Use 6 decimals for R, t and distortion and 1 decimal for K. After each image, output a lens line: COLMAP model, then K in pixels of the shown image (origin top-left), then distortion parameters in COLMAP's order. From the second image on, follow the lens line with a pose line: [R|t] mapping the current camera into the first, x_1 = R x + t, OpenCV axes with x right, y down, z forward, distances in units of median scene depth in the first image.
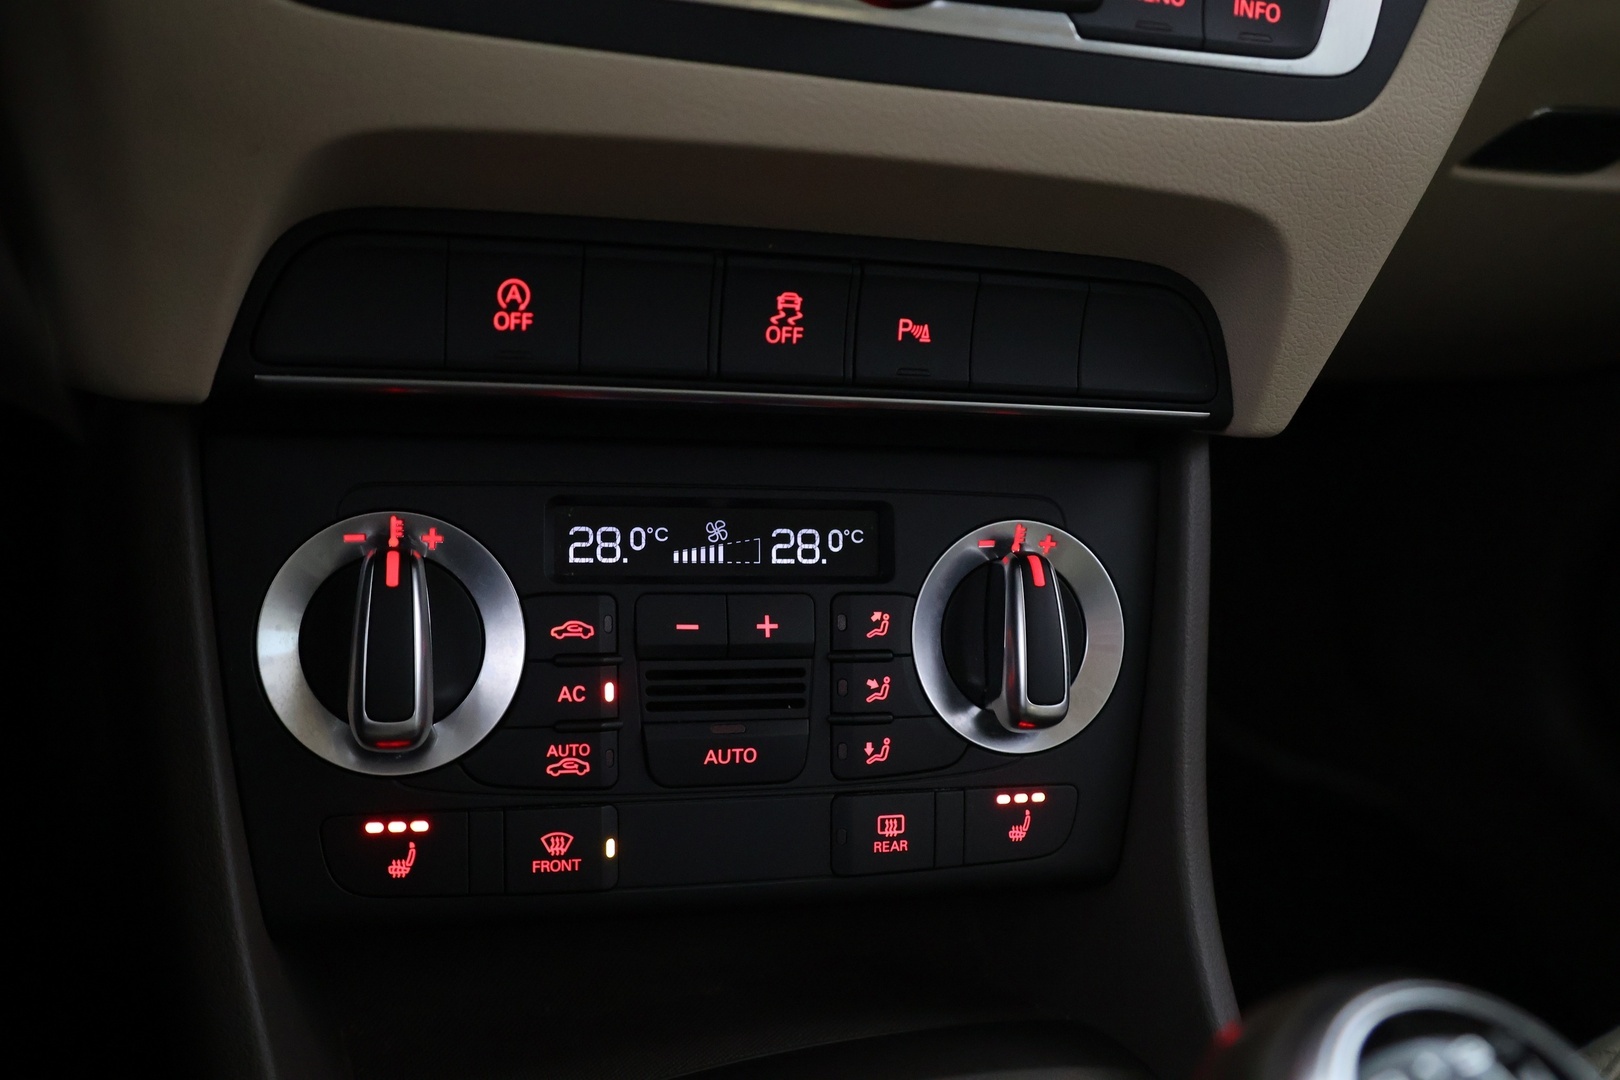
lens RADIAL K [[1404.2, 0, 810.0], [0, 1404.2, 540.0], [0, 0, 1]] dist [-0.009322, 0.002338]
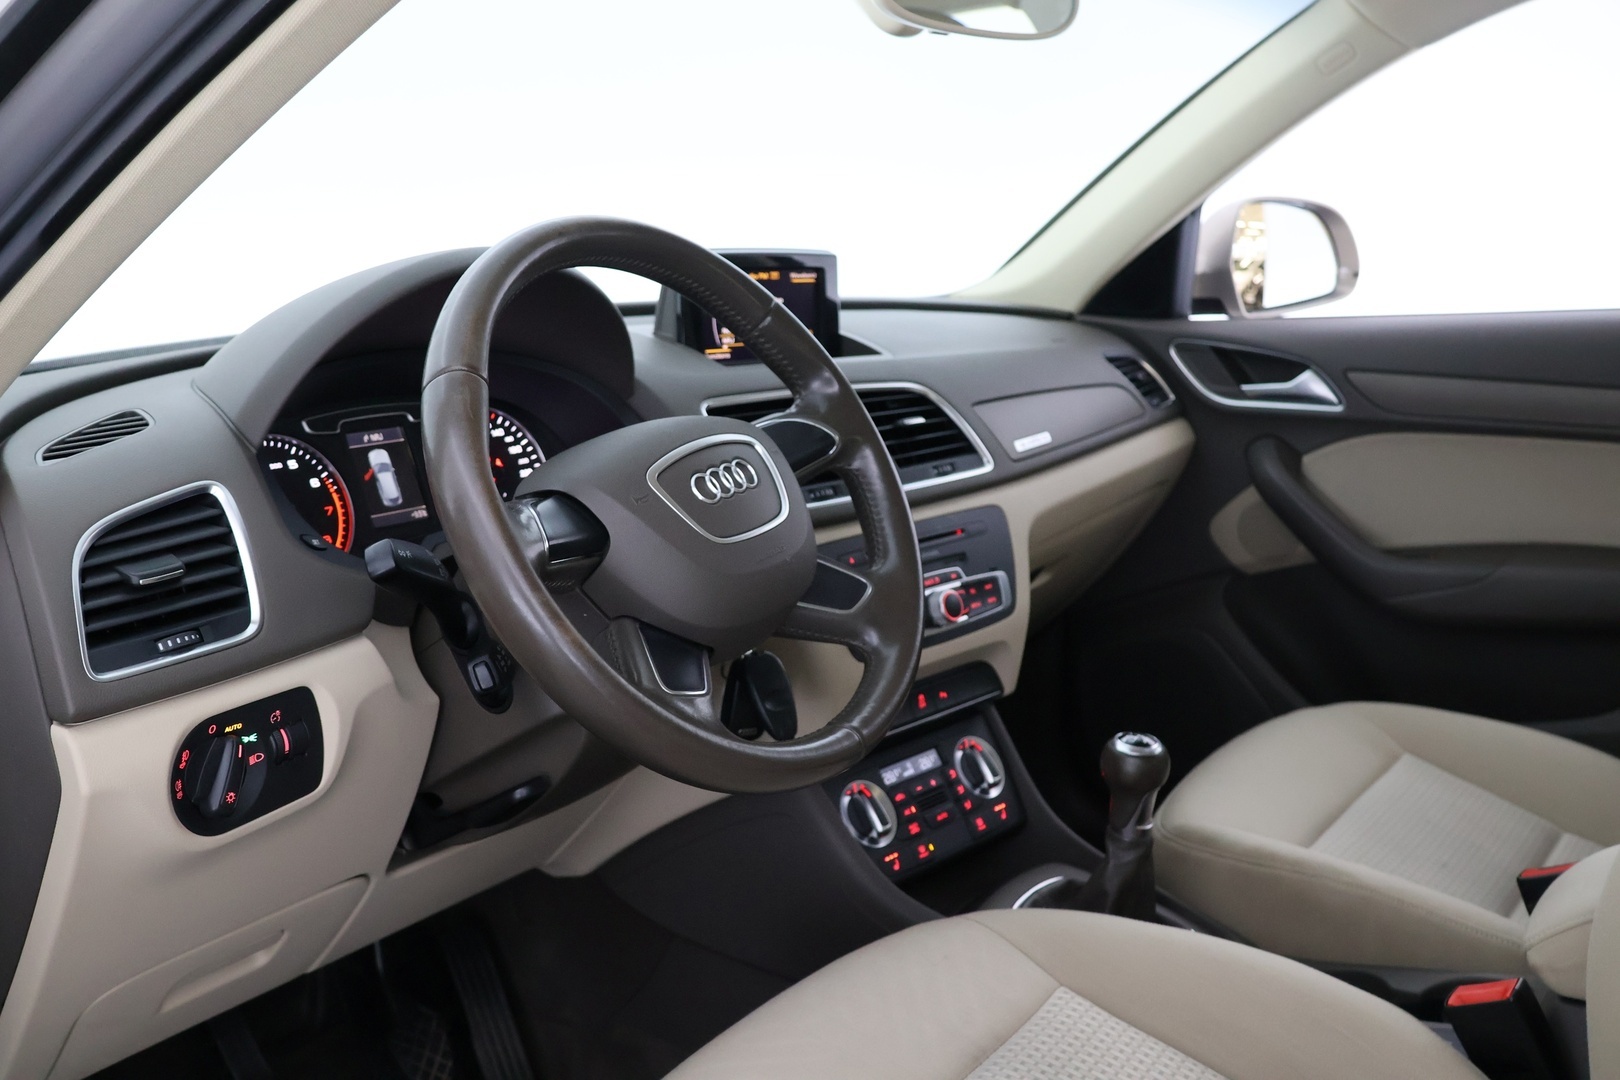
lens RADIAL K [[1819.2, 0, 810.0], [0, 1819.2, 540.0], [0, 0, 1]] dist [-0.000865, 0.000049]
pose [[0.814269, -0.271754, 0.512947, -2.855692], [0.394016, 0.907656, -0.144607, 0.051243], [-0.426282, 0.319859, 0.846152, -3.465626]]
